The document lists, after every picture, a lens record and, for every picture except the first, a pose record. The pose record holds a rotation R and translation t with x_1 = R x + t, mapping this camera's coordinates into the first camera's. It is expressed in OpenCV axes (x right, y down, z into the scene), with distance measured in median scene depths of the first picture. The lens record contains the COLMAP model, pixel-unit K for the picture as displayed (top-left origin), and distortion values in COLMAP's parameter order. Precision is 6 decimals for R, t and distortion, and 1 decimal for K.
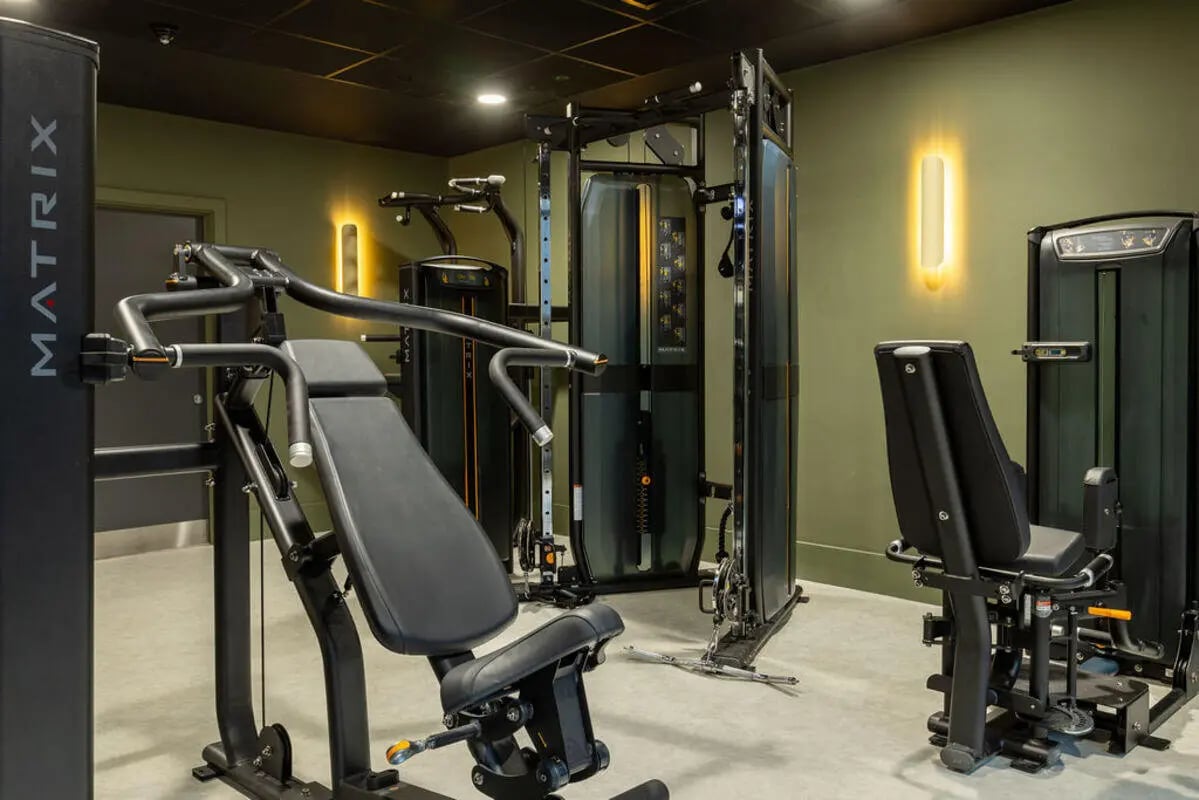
lens RADIAL K [[985.5, 0, 623.6], [0, 985.5, 385.7], [0, 0, 1]] dist [-0.083875, 0.171246]
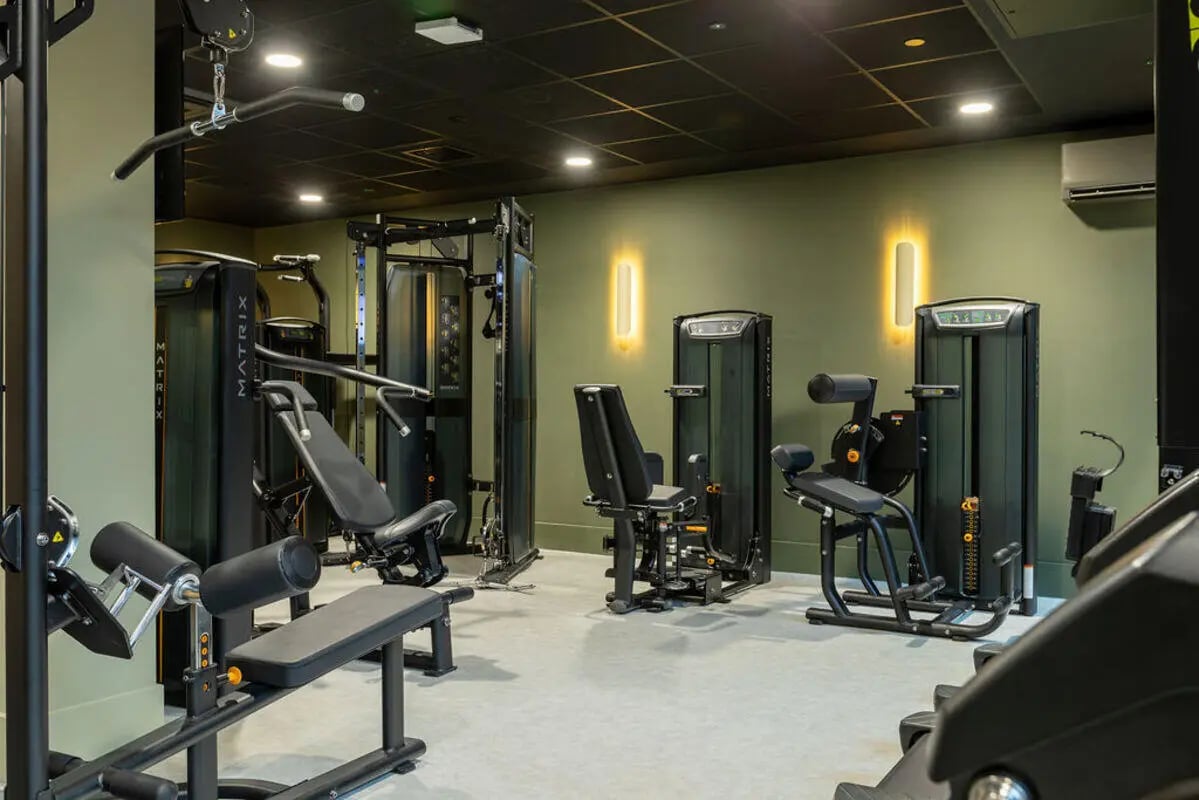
lens RADIAL K [[1043.9, 0, 599.5], [0, 1043.9, 400.0], [0, 0, 1]] dist [0.001838, 0.000897]
pose [[0.973472, 0.007325, 0.228687, -0.091610], [-0.001699, 0.999691, -0.024786, 0.019994], [-0.228798, 0.023740, 0.973184, -0.565036]]
